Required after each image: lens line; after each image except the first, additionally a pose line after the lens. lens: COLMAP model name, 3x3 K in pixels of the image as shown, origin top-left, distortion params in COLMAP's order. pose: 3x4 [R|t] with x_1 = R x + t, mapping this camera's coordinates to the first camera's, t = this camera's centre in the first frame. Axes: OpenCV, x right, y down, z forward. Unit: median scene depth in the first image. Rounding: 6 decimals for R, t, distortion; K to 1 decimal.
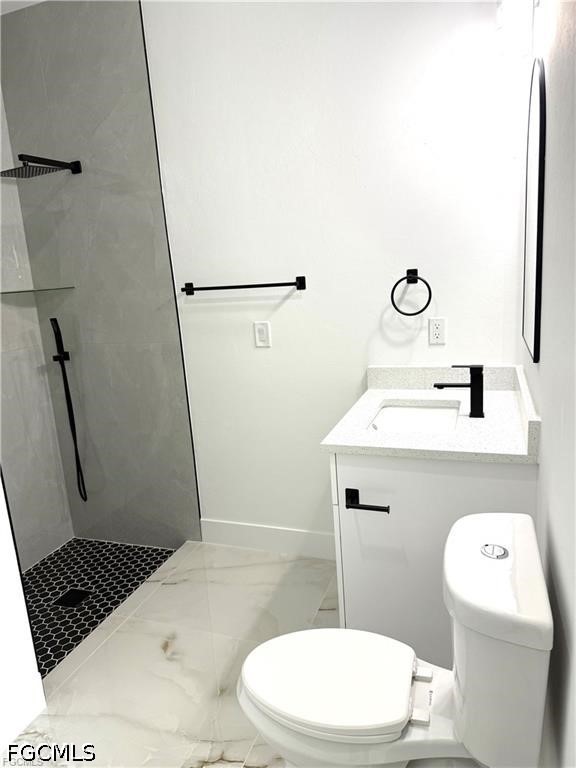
lens RADIAL K [[535.5, 0, 281.1], [0, 535.5, 382.6], [0, 0, 1]] dist [0.048959, -0.068403]
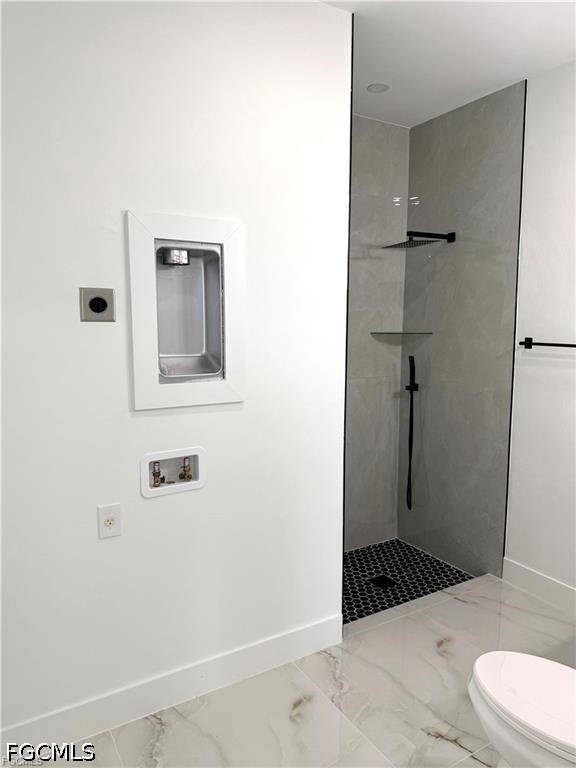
lens RADIAL K [[535.2, 0, 288.0], [0, 535.2, 384.0], [0, 0, 1]] dist [0.048858, -0.005348]
pose [[0.774543, 0.145415, -0.615579, 0.133006], [-0.191090, 0.981535, -0.008573, 0.009974], [0.602966, 0.124271, 0.788028, -0.146004]]
